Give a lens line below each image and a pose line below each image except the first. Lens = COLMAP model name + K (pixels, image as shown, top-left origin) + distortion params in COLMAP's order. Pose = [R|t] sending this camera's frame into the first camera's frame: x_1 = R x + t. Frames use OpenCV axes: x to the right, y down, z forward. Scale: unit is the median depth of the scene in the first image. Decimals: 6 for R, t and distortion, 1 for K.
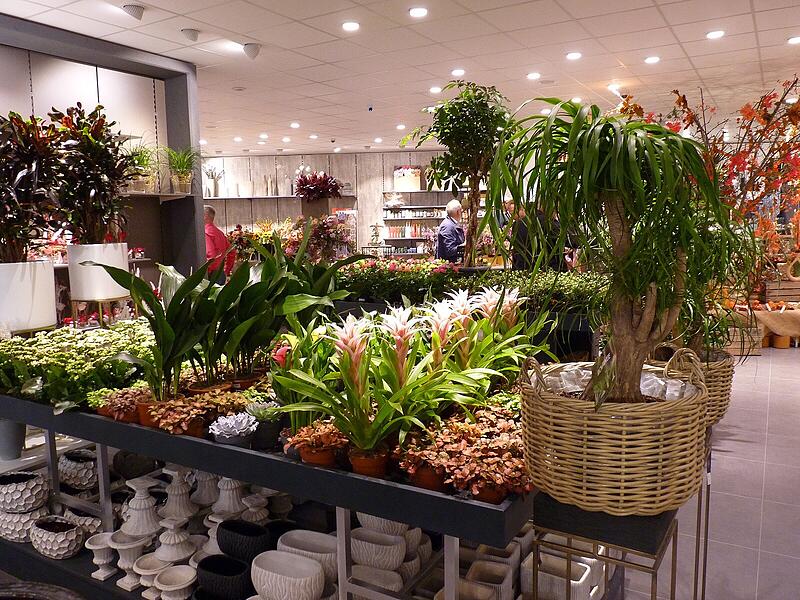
lens RADIAL K [[635.2, 0, 401.1], [0, 635.2, 300.4], [0, 0, 1]] dist [-0.005665, 0.006457]
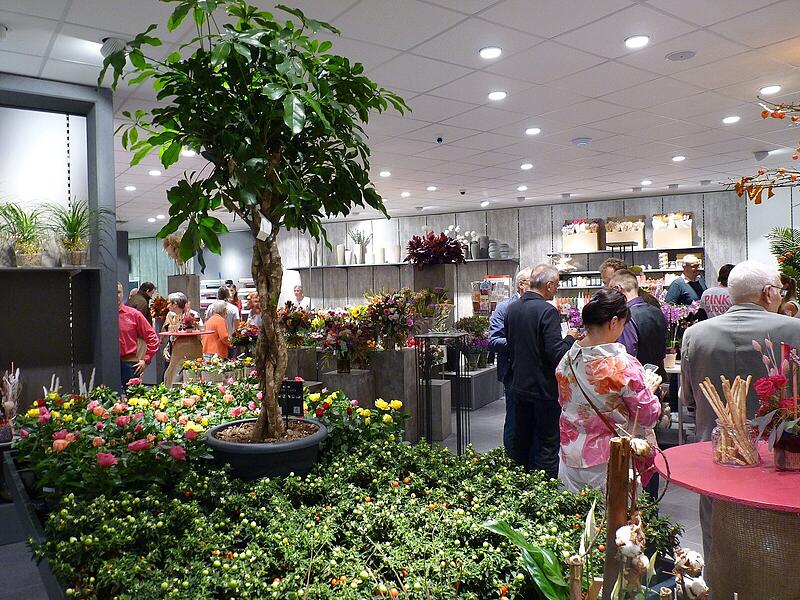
lens RADIAL K [[635.2, 0, 399.3], [0, 635.2, 298.4], [0, 0, 1]] dist [-0.005665, 0.006457]
pose [[0.914686, 0.004559, -0.404139, 0.119874], [-0.045153, 0.994829, -0.090972, -0.036533], [0.401635, 0.101459, 0.910162, 0.217712]]
